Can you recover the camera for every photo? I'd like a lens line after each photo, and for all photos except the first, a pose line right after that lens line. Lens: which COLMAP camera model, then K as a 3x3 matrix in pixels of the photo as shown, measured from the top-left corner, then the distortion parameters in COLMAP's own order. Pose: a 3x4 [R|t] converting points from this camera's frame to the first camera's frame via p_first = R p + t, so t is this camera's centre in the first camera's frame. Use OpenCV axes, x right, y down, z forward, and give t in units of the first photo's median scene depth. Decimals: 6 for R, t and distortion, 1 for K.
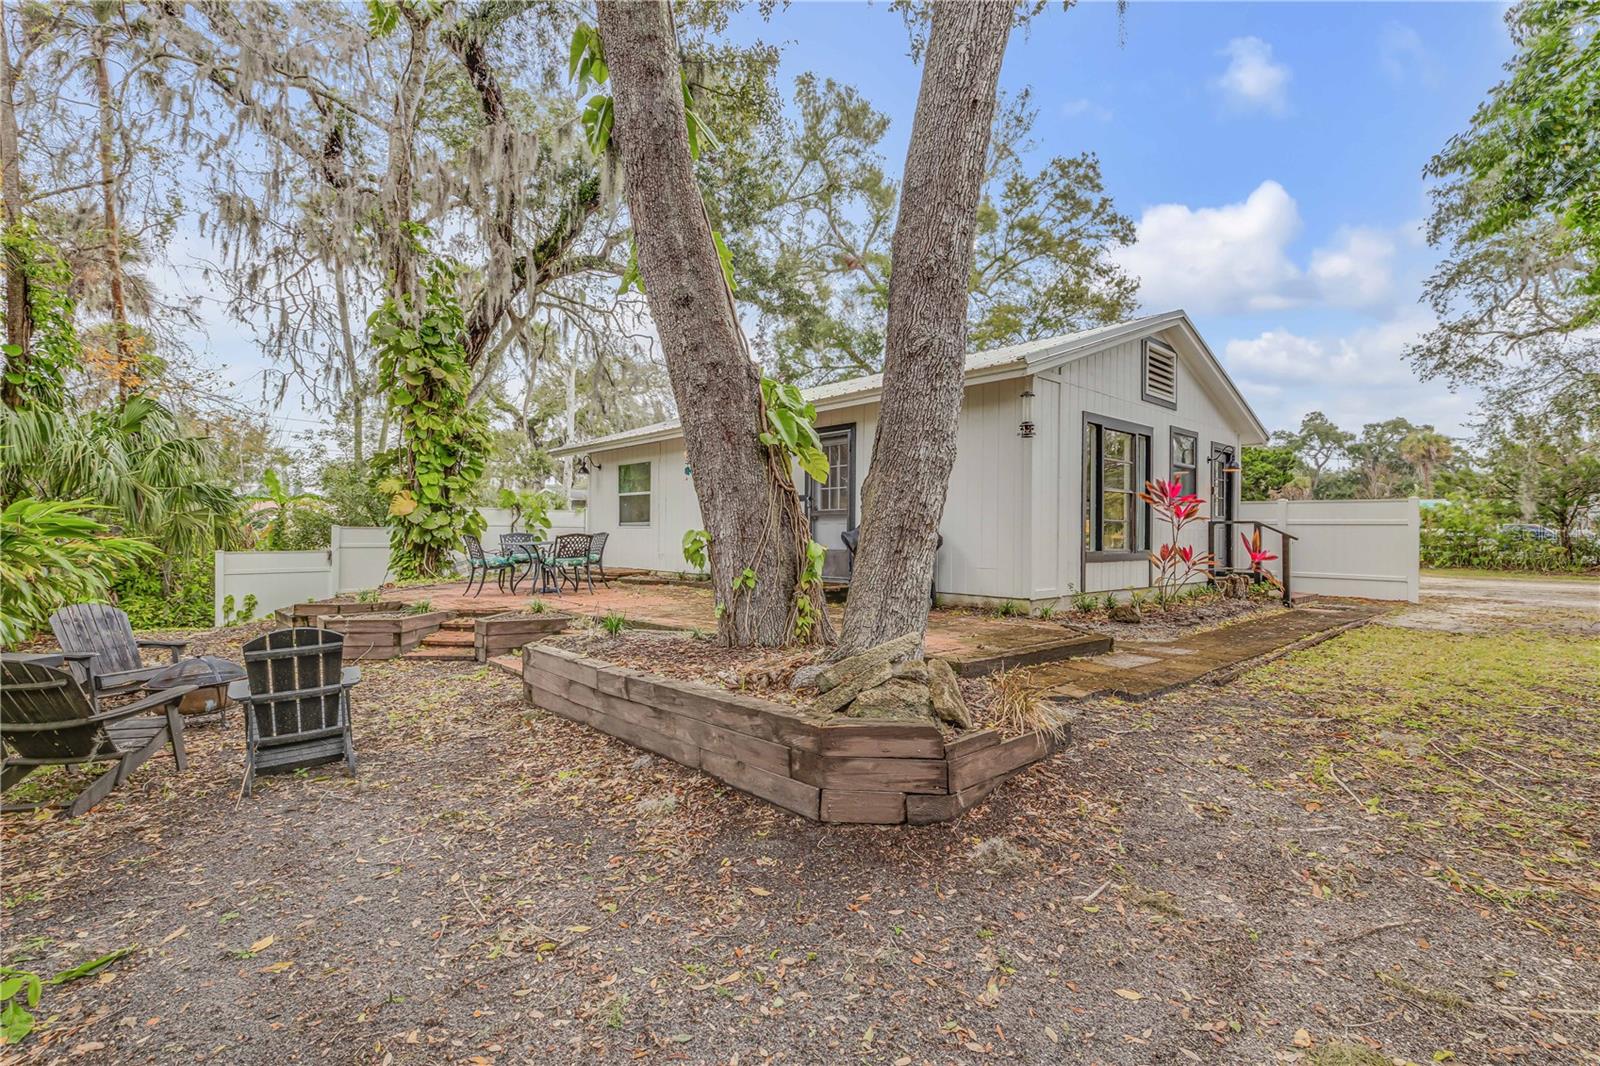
lens RADIAL K [[722.0, 0, 800.0], [0, 722.0, 533.0], [0, 0, 1]] dist [-0.000321, 0.000824]
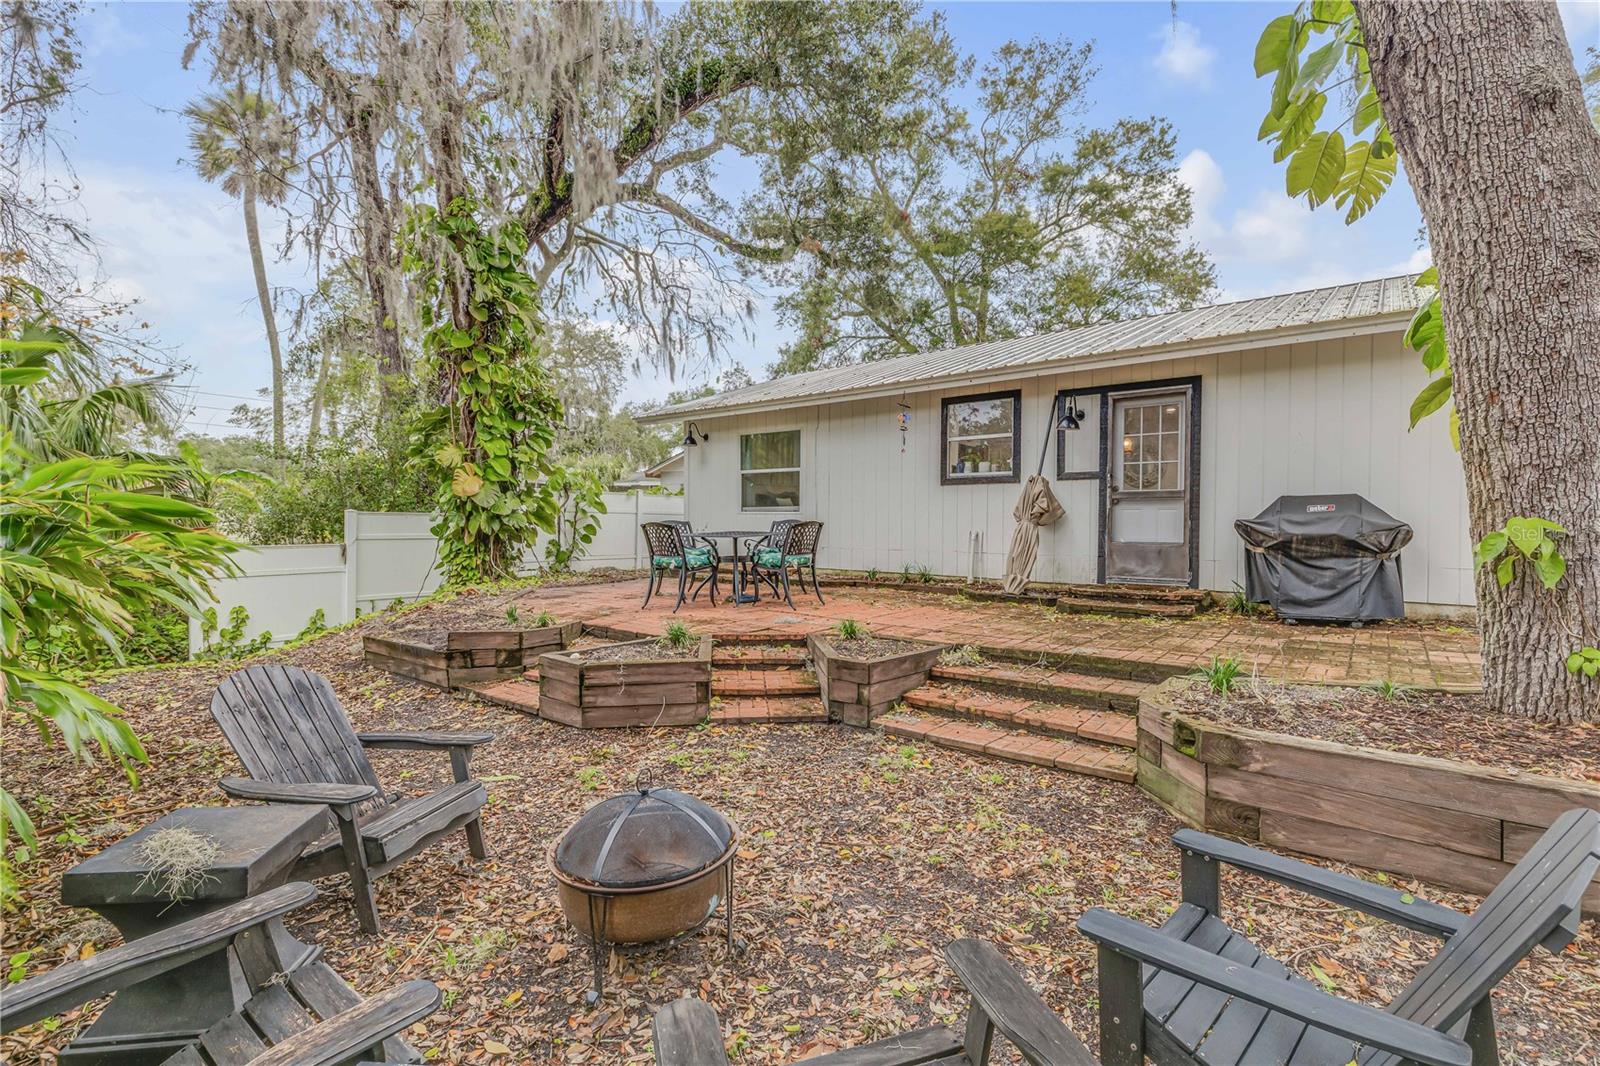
lens RADIAL K [[717.9, 0, 800.0], [0, 717.9, 533.0], [0, 0, 1]] dist [-0.002316, -0.000439]
pose [[0.988435, -0.001125, 0.151639, -0.316353], [-0.001440, 0.999858, 0.016806, 0.000546], [-0.151636, -0.016830, 0.988293, 0.213630]]
